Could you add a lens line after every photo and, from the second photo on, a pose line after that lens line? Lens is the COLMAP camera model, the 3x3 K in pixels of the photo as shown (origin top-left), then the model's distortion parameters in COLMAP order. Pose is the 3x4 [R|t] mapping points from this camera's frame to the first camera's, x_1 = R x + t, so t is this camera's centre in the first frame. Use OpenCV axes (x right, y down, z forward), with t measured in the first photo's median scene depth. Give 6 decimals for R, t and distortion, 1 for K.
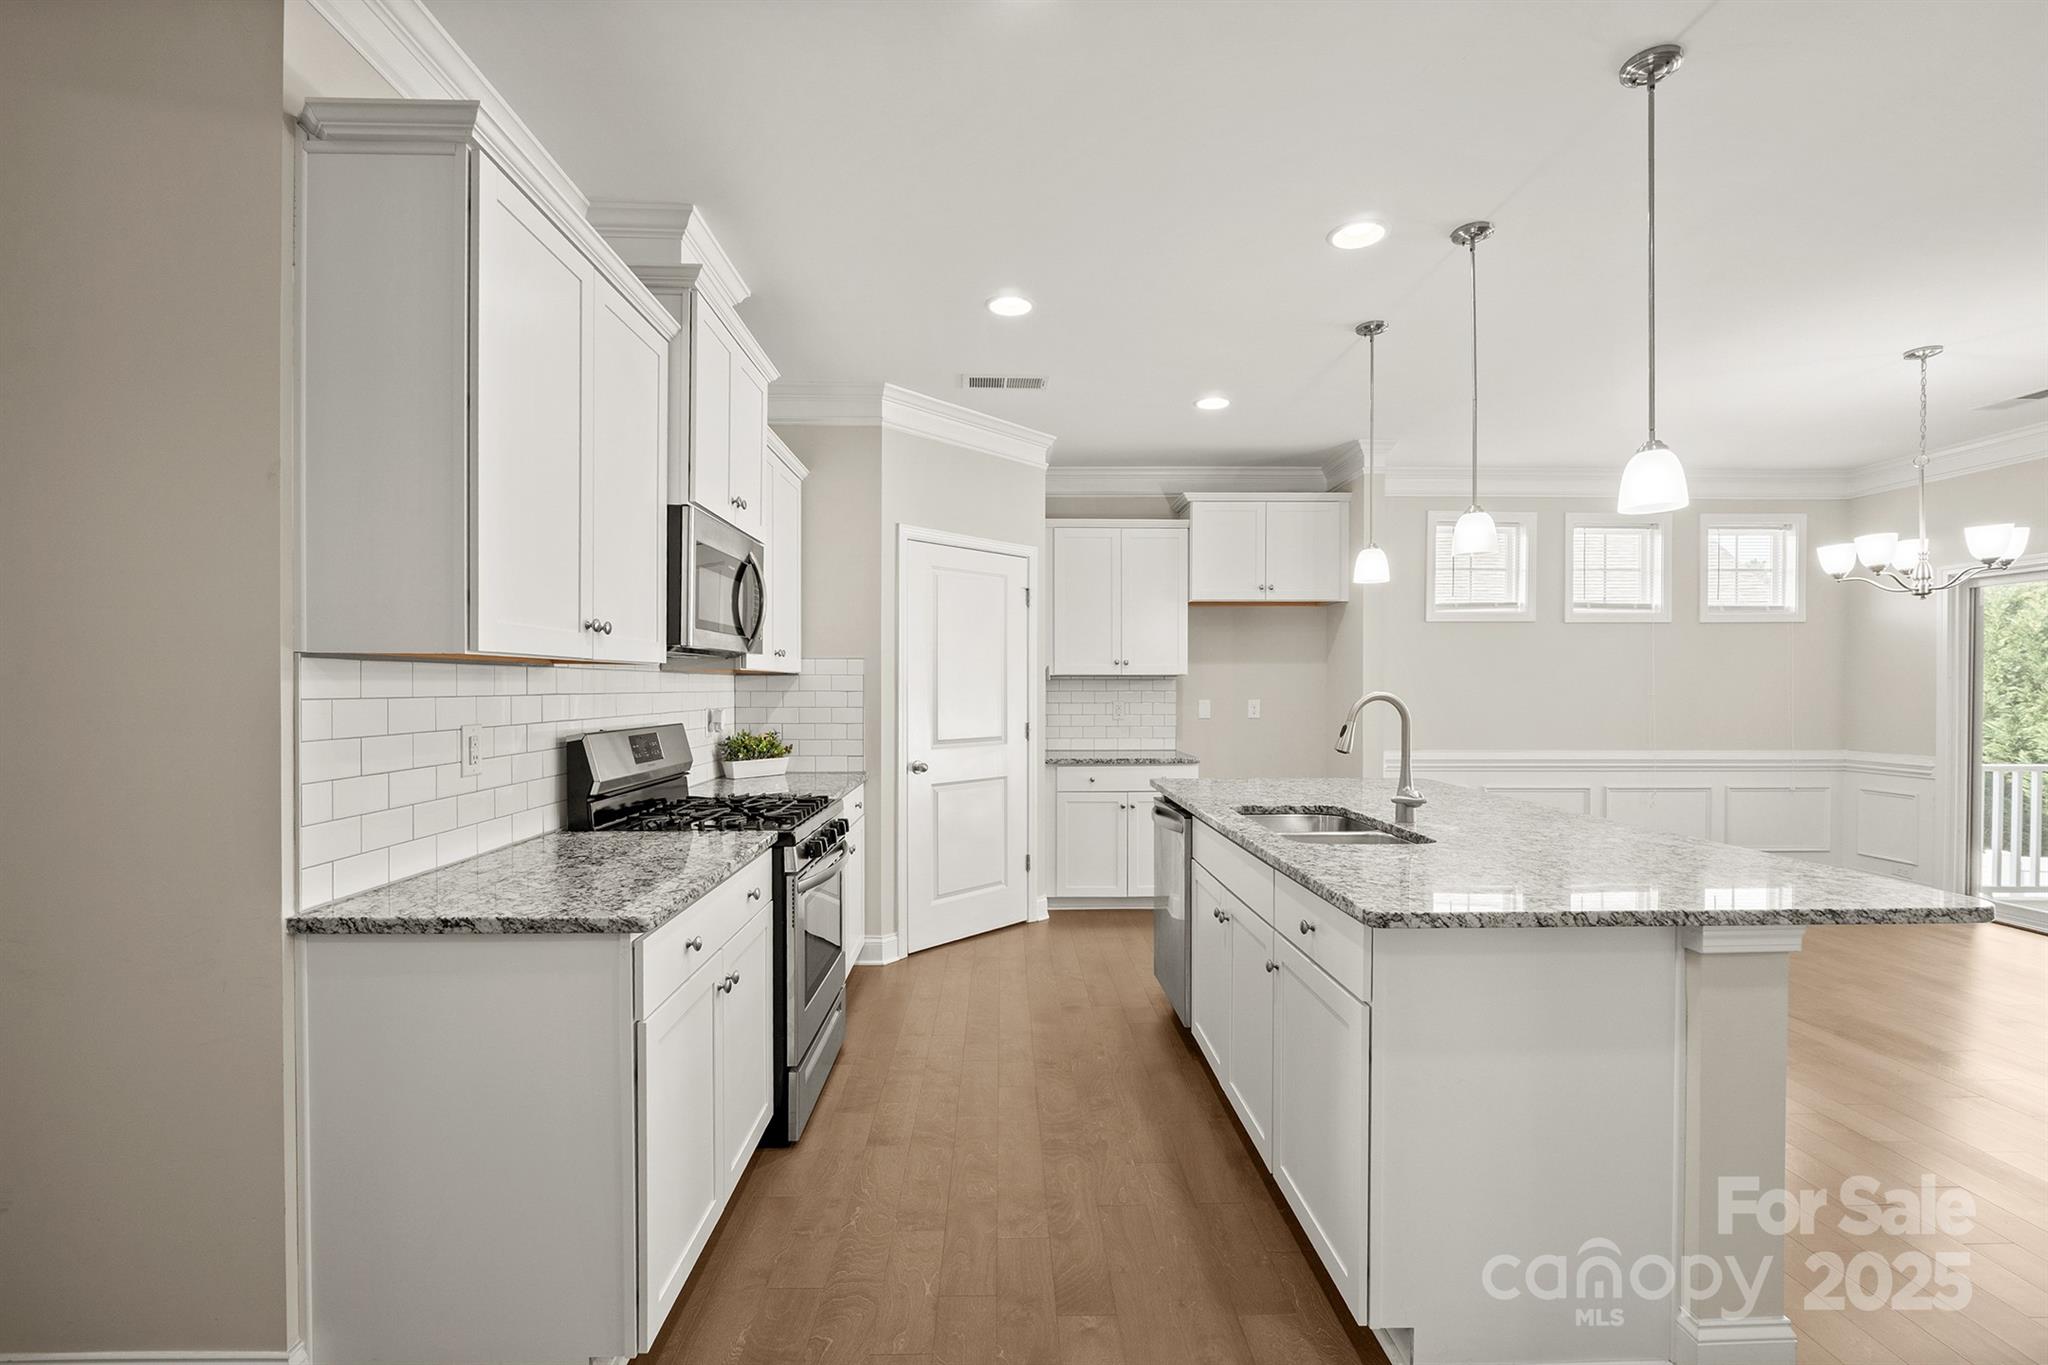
lens RADIAL K [[878.6, 0, 1019.3], [0, 878.6, 691.8], [0, 0, 1]] dist [-0.006441, -0.000313]
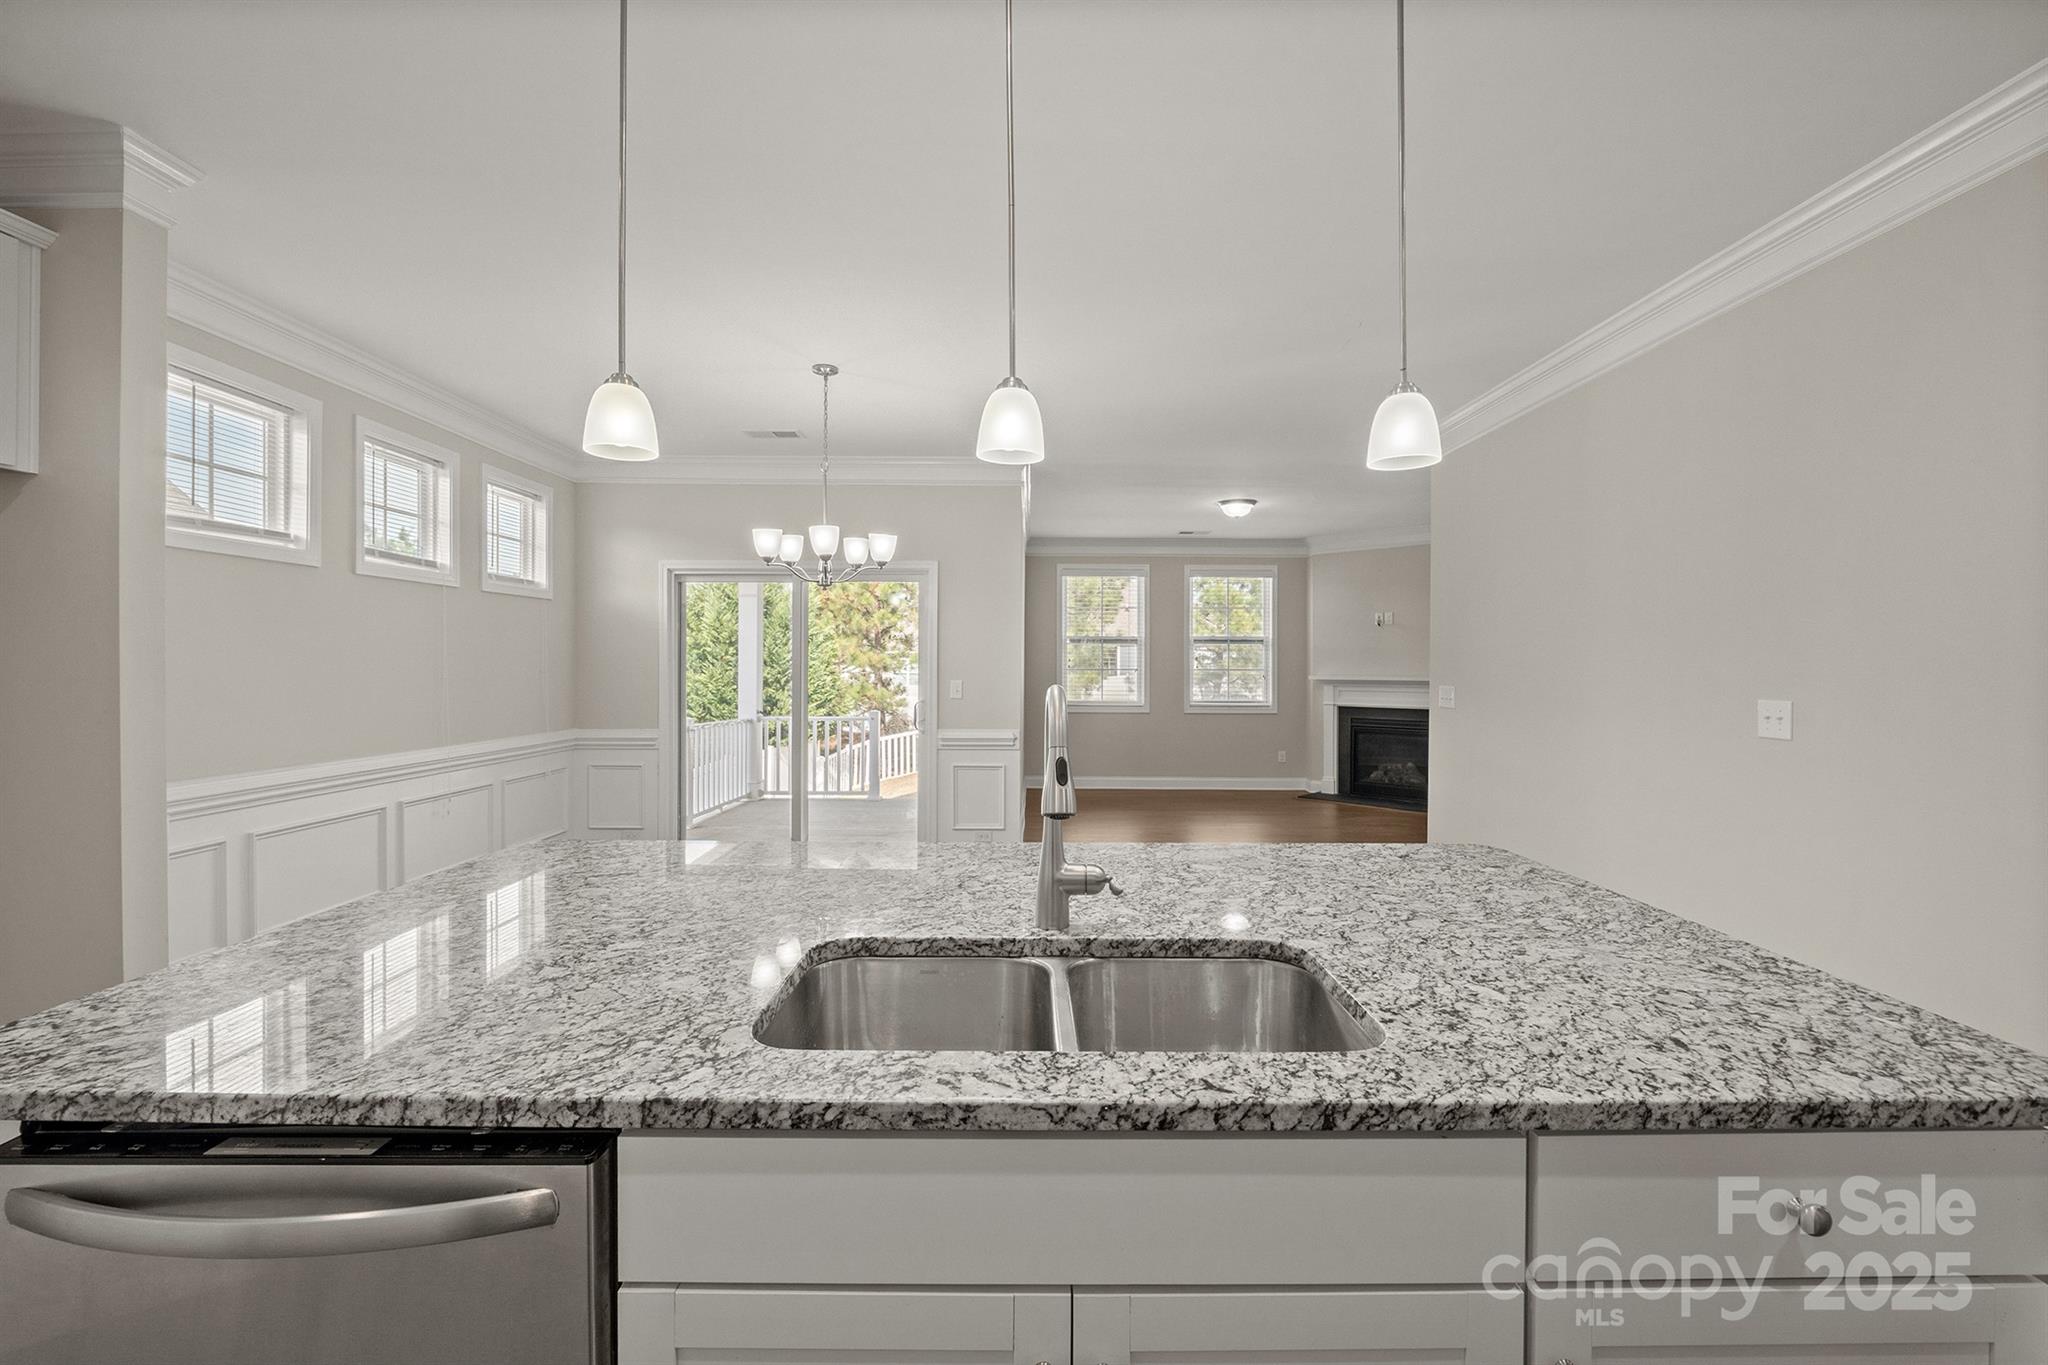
lens RADIAL K [[862.2, 0, 1024.0], [0, 862.2, 682.5], [0, 0, 1]] dist [-0.002181, -0.000298]
pose [[0.021457, -0.019188, 0.999586, -0.044761], [0.001996, 0.999815, 0.019150, -0.006015], [-0.999768, 0.001584, 0.021492, 0.468178]]
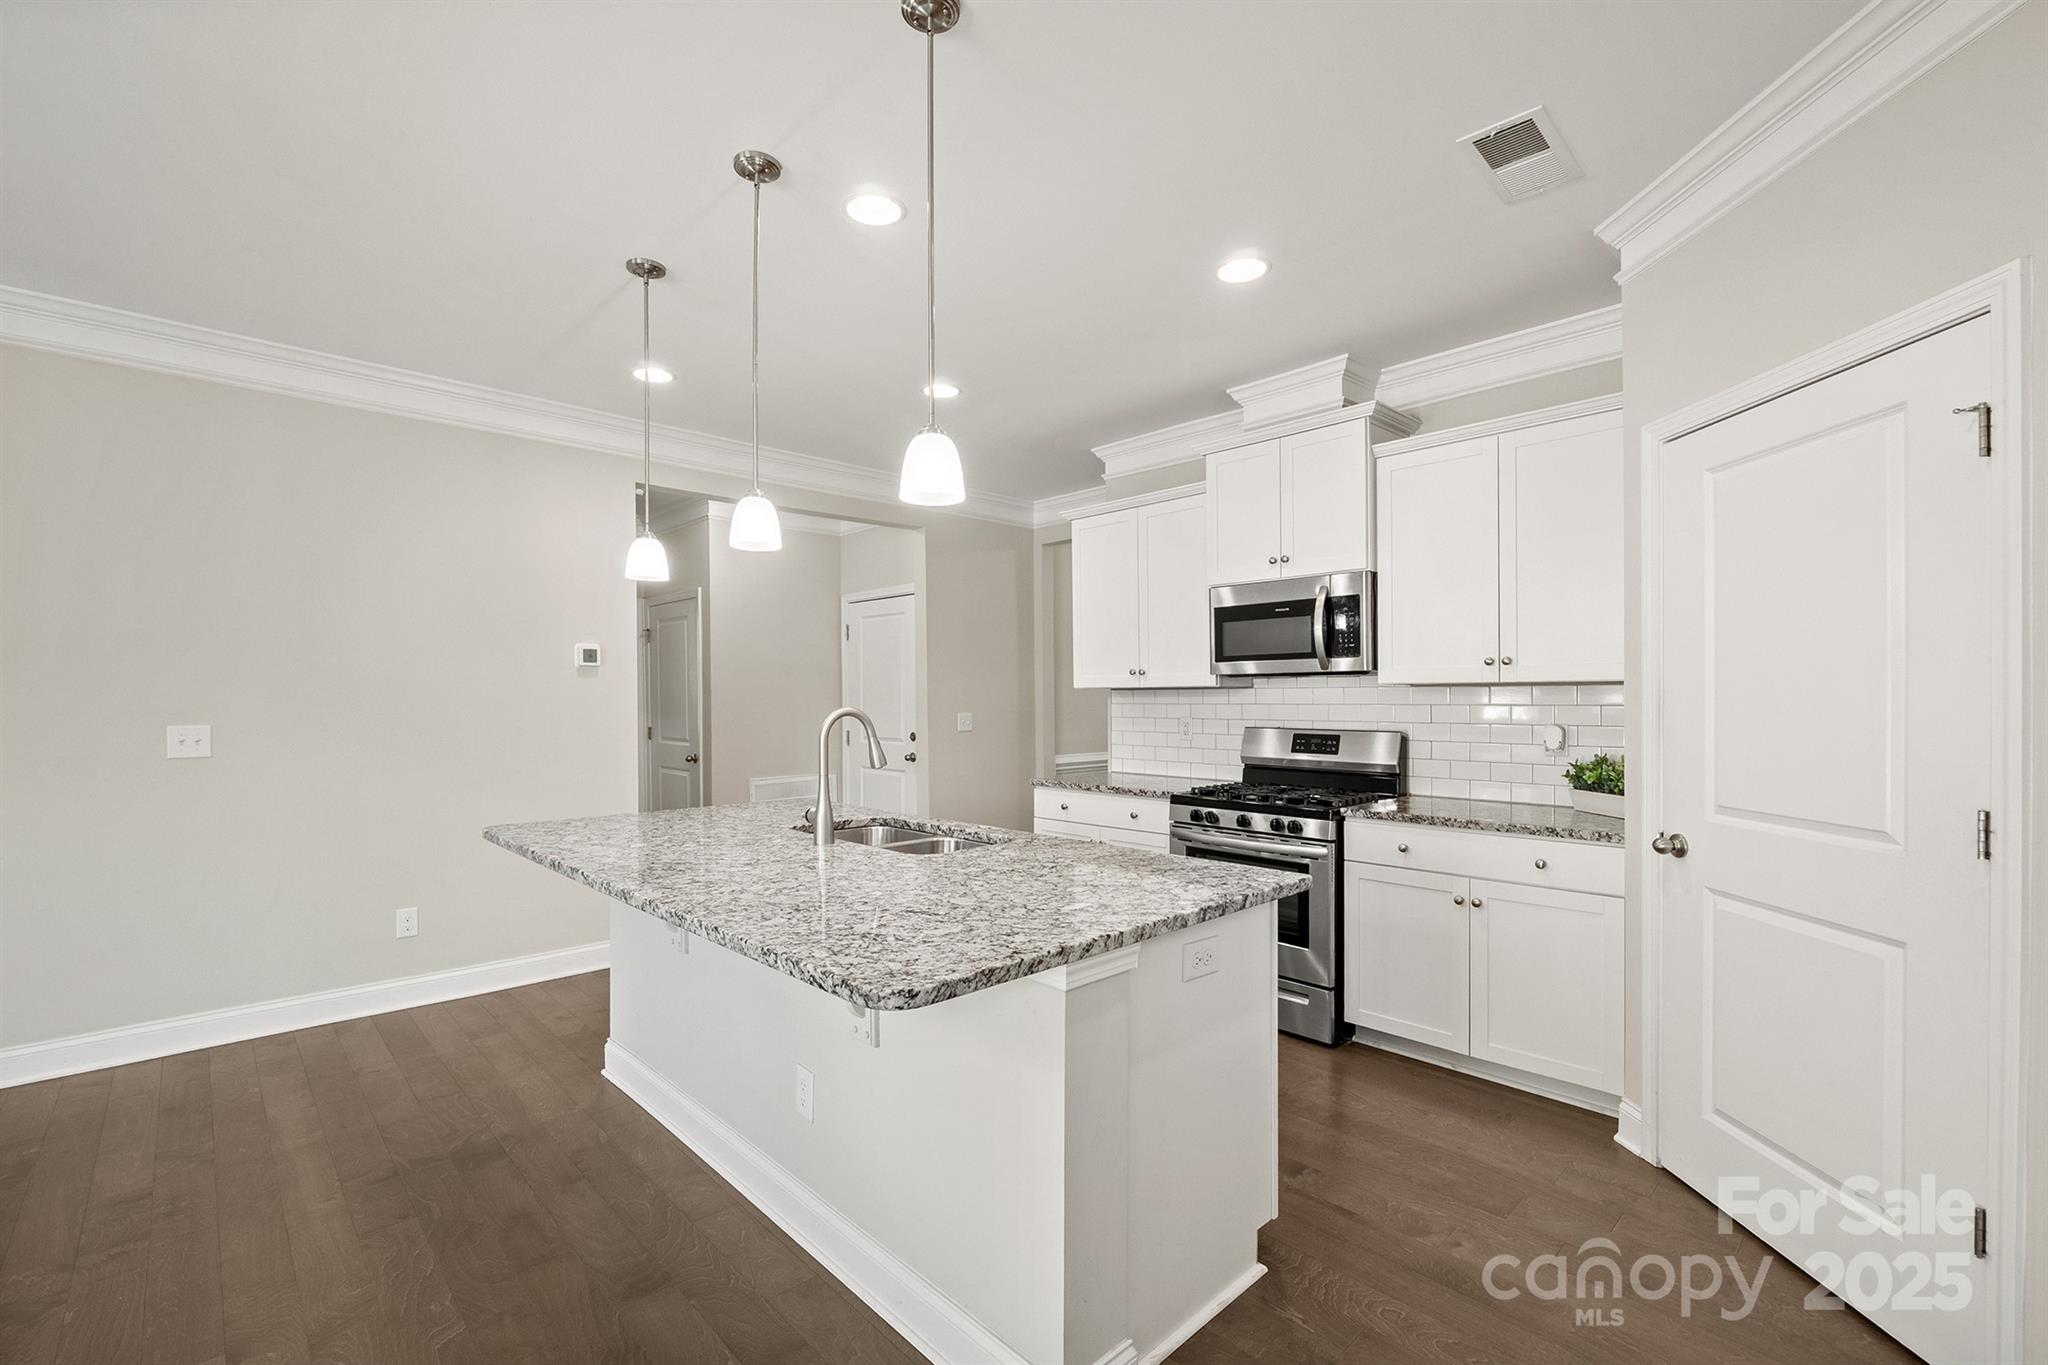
lens RADIAL K [[884.6, 0, 1015.1], [0, 884.6, 703.6], [0, 0, 1]] dist [-0.005757, -0.000416]
pose [[-0.743970, 0.006235, -0.668184, 0.431654], [-0.000953, 0.999946, 0.010392, -0.007119], [0.668212, 0.008368, -0.743924, 0.862305]]
